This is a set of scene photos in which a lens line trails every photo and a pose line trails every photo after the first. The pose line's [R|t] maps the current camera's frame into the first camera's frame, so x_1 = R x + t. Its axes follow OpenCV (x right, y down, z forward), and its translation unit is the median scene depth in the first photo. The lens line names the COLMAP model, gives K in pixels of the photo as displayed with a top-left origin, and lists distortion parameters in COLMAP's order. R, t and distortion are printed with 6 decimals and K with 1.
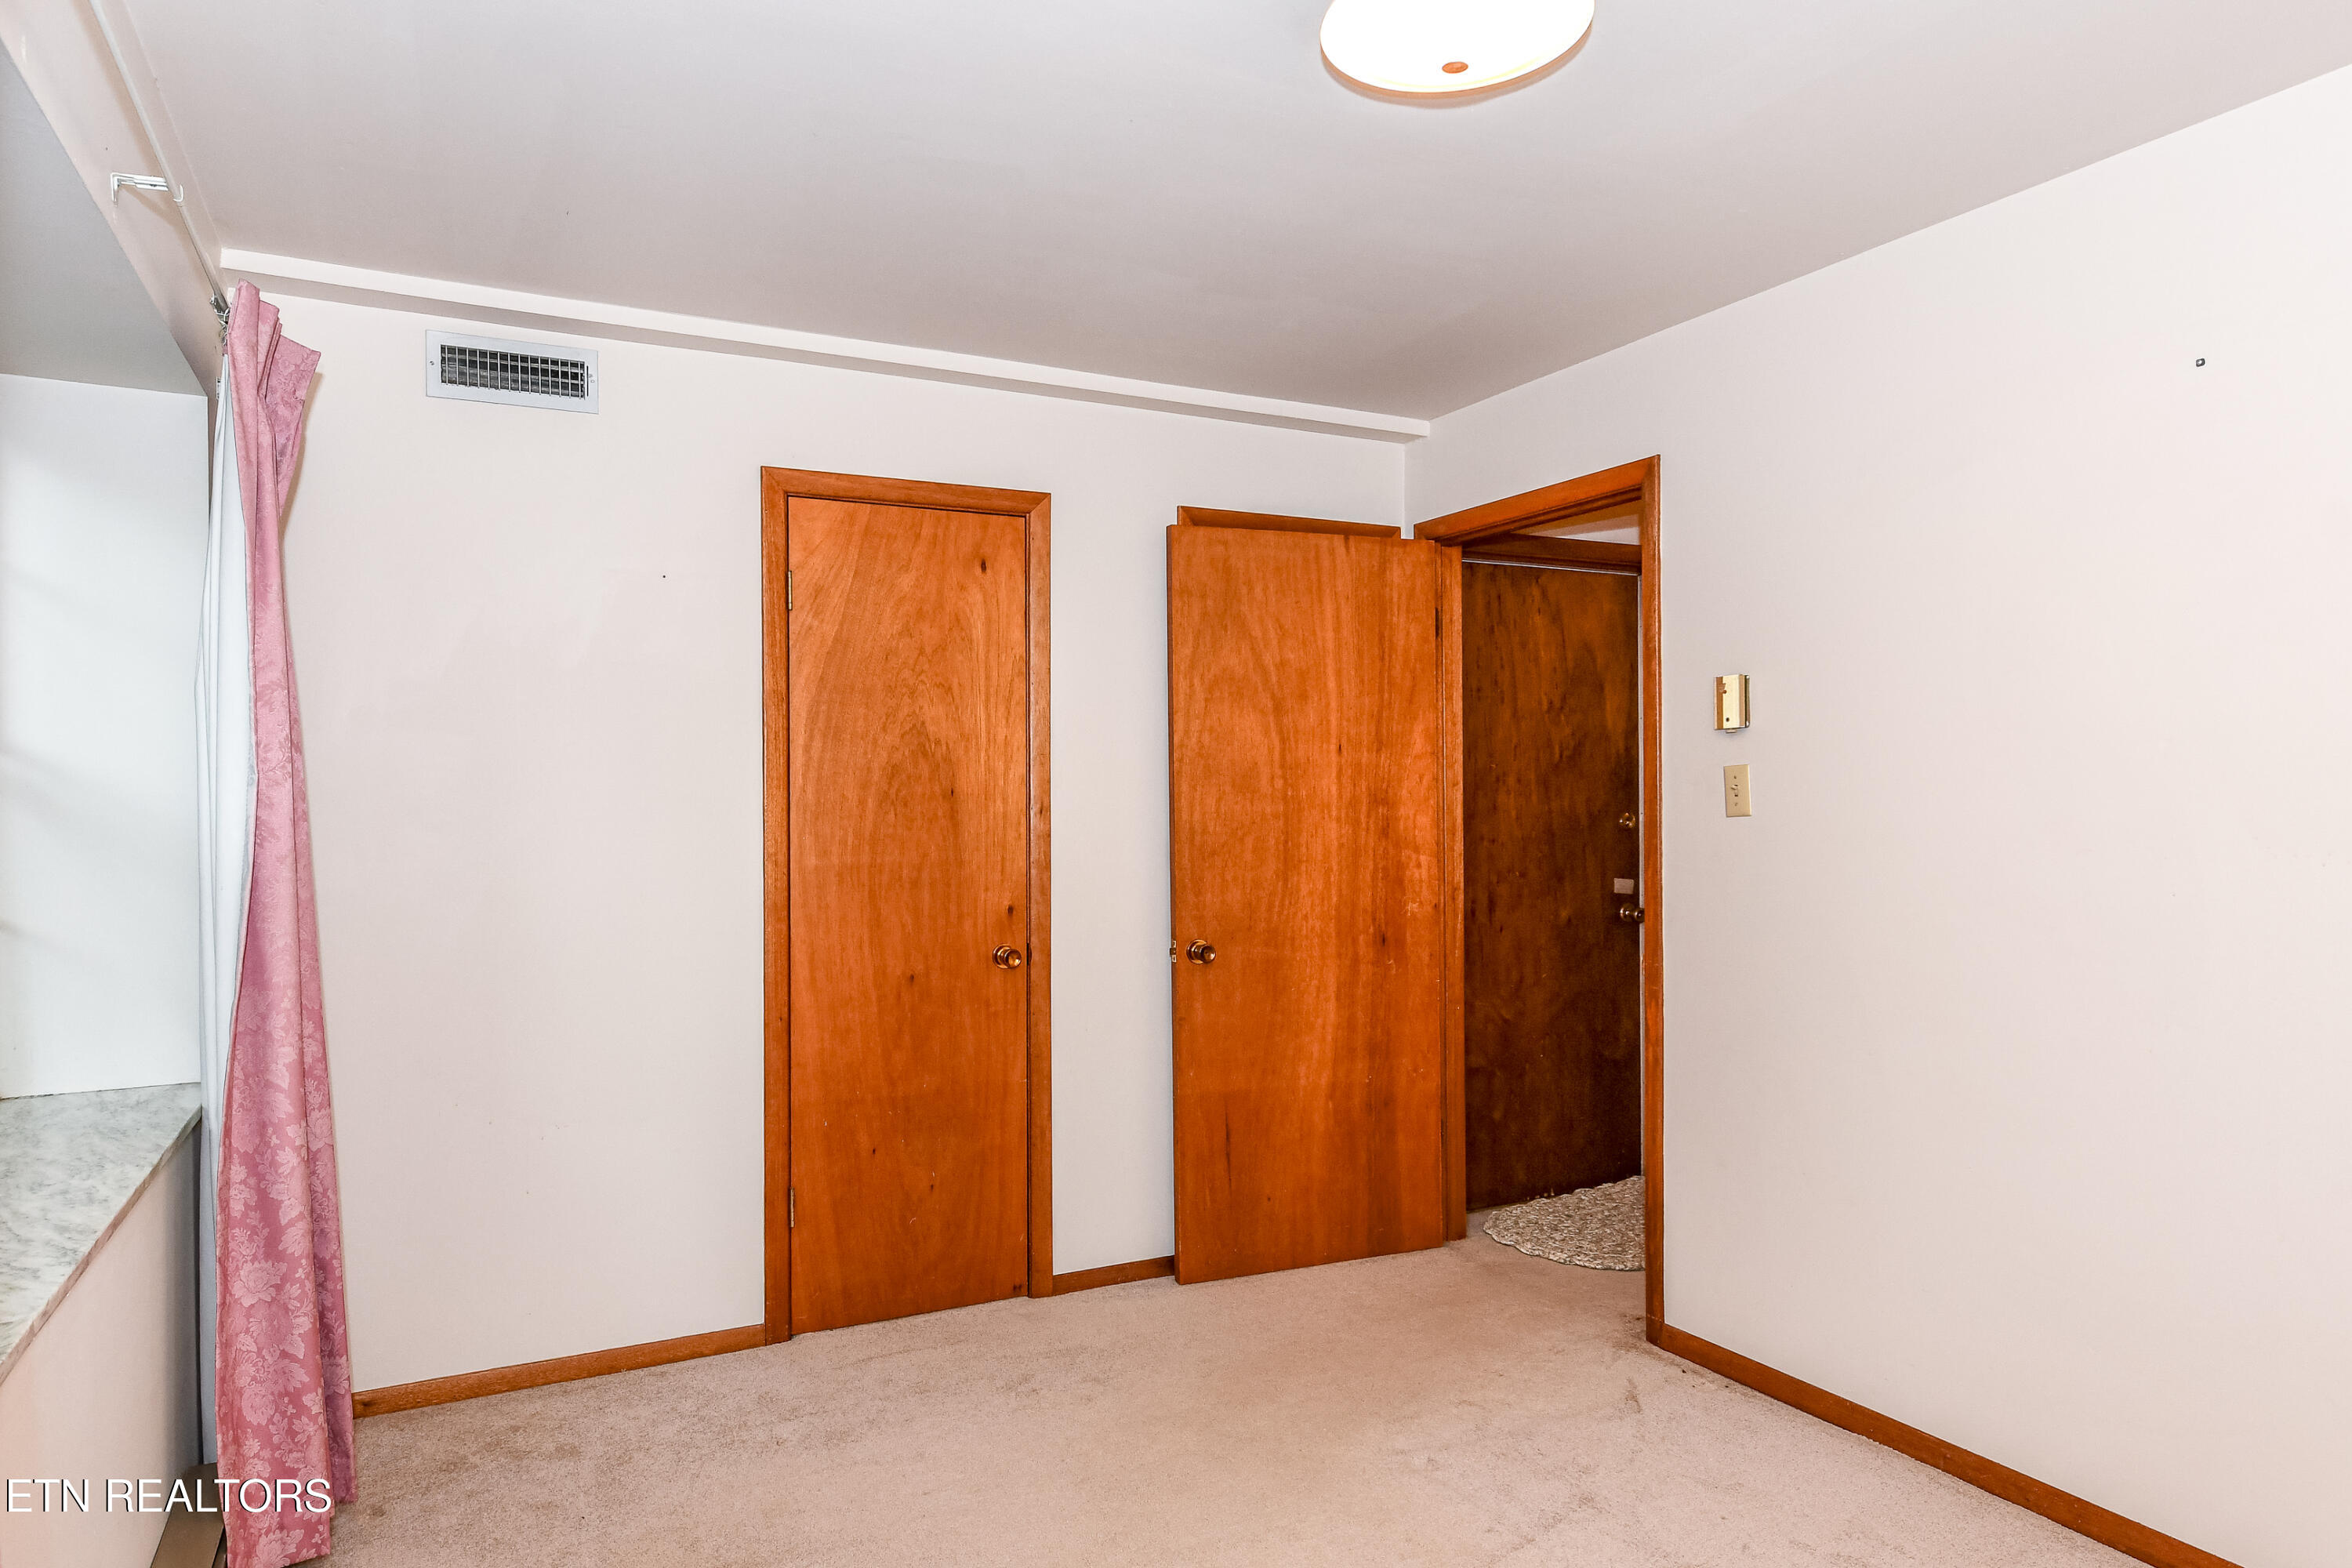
lens RADIAL K [[1427.4, 0, 1165.4], [0, 1427.4, 776.6], [0, 0, 1]] dist [-0.002914, -0.003161]
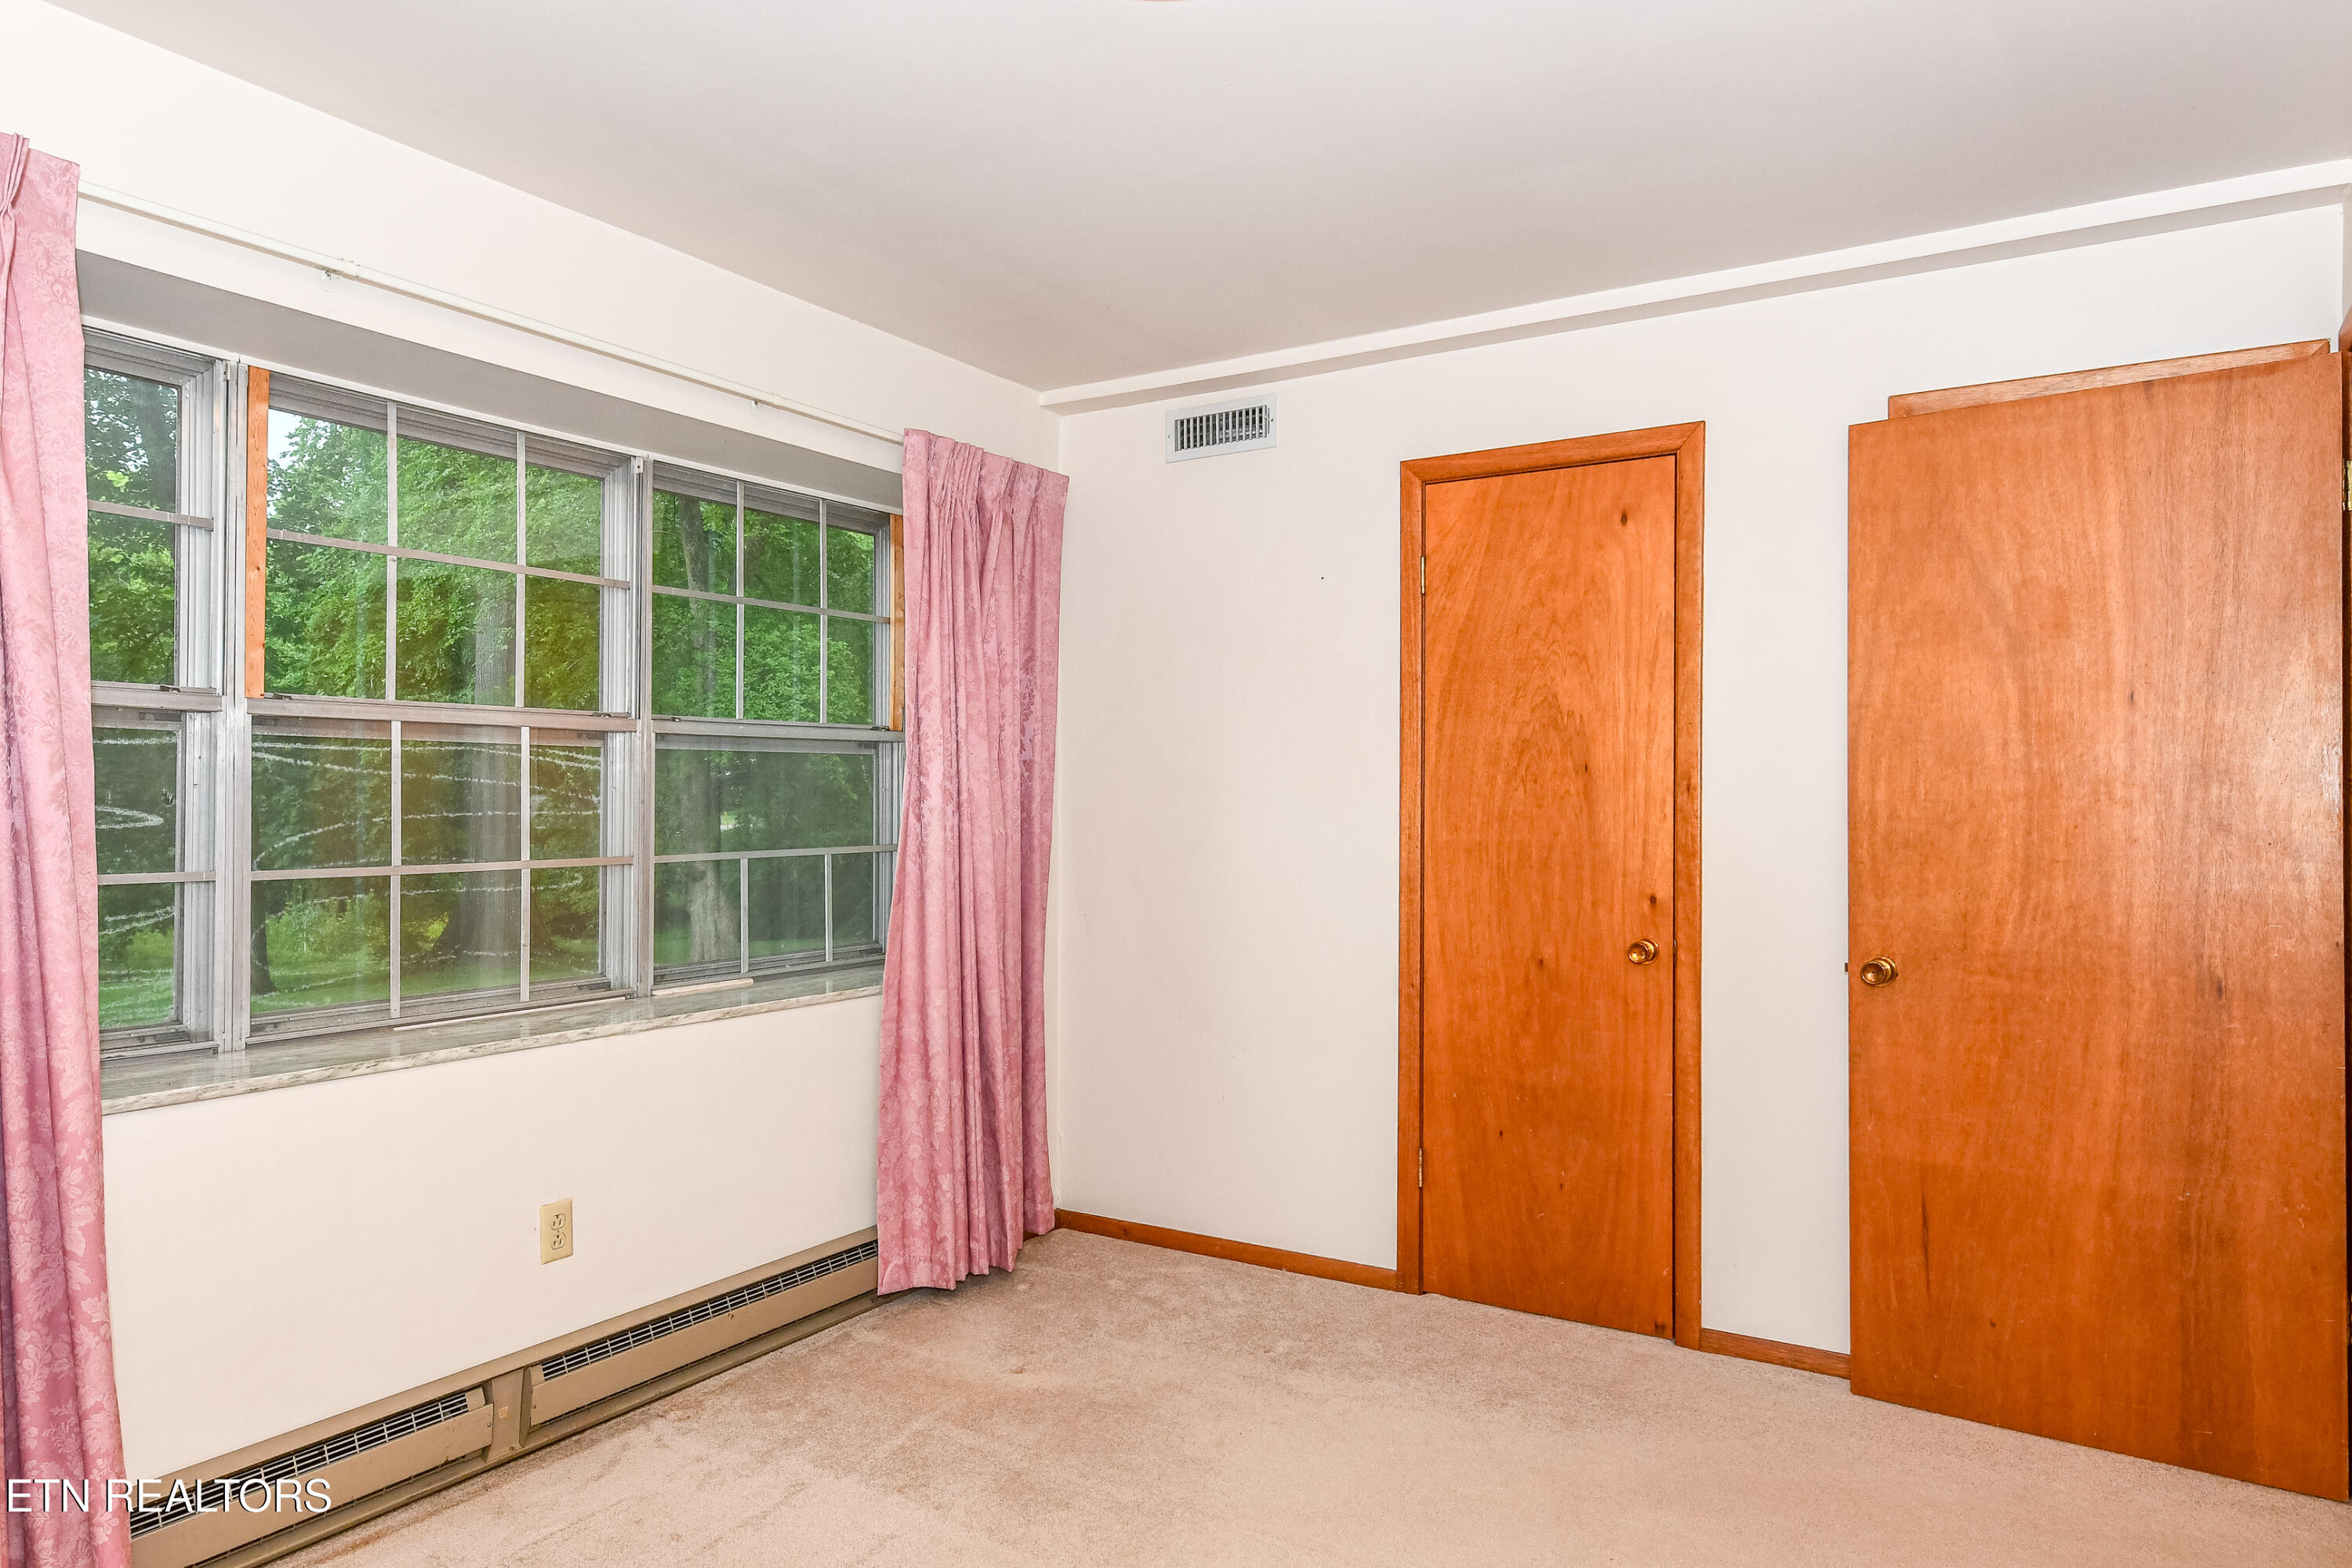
lens RADIAL K [[1427.4, 0, 1168.1], [0, 1427.4, 793.0], [0, 0, 1]] dist [-0.002914, -0.003161]
pose [[0.527947, -0.002436, -0.849274, 0.490430], [-0.001632, 0.999991, -0.003883, 0.030949], [0.849276, 0.003436, 0.527938, 0.274615]]
